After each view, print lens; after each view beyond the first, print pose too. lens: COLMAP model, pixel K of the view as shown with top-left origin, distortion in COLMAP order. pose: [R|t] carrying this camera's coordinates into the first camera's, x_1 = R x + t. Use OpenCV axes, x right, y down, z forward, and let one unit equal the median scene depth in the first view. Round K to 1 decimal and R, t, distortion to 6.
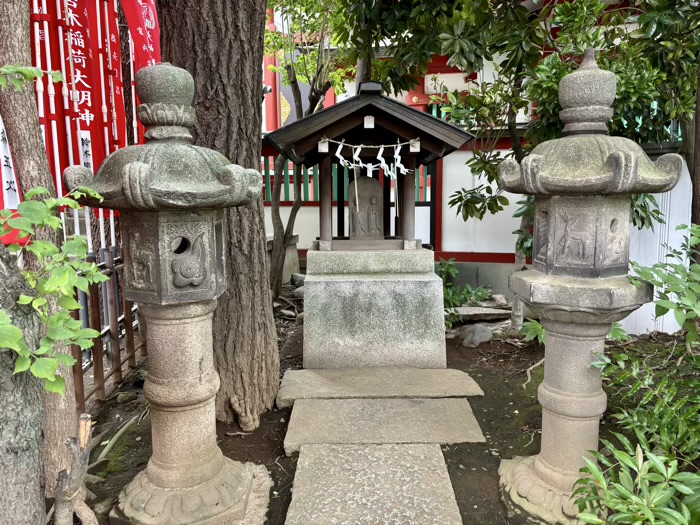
lens RADIAL K [[527.9, 0, 347.4], [0, 527.9, 261.1], [0, 0, 1]] dist [0.043041, -0.048609]
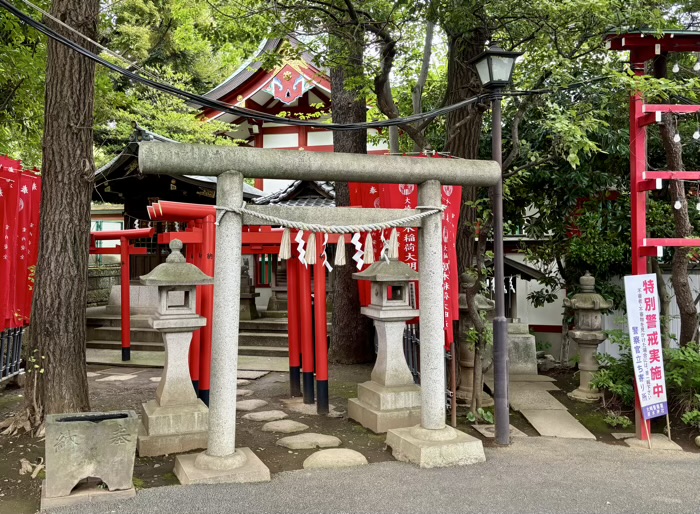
lens RADIAL K [[527.9, 0, 349.8], [0, 527.9, 254.1], [0, 0, 1]] dist [0.043041, -0.048609]
pose [[0.998535, 0.002670, -0.054045, -0.950366], [-0.010601, 0.989080, -0.146999, 0.053472], [0.053063, 0.147356, 0.987659, -2.626450]]
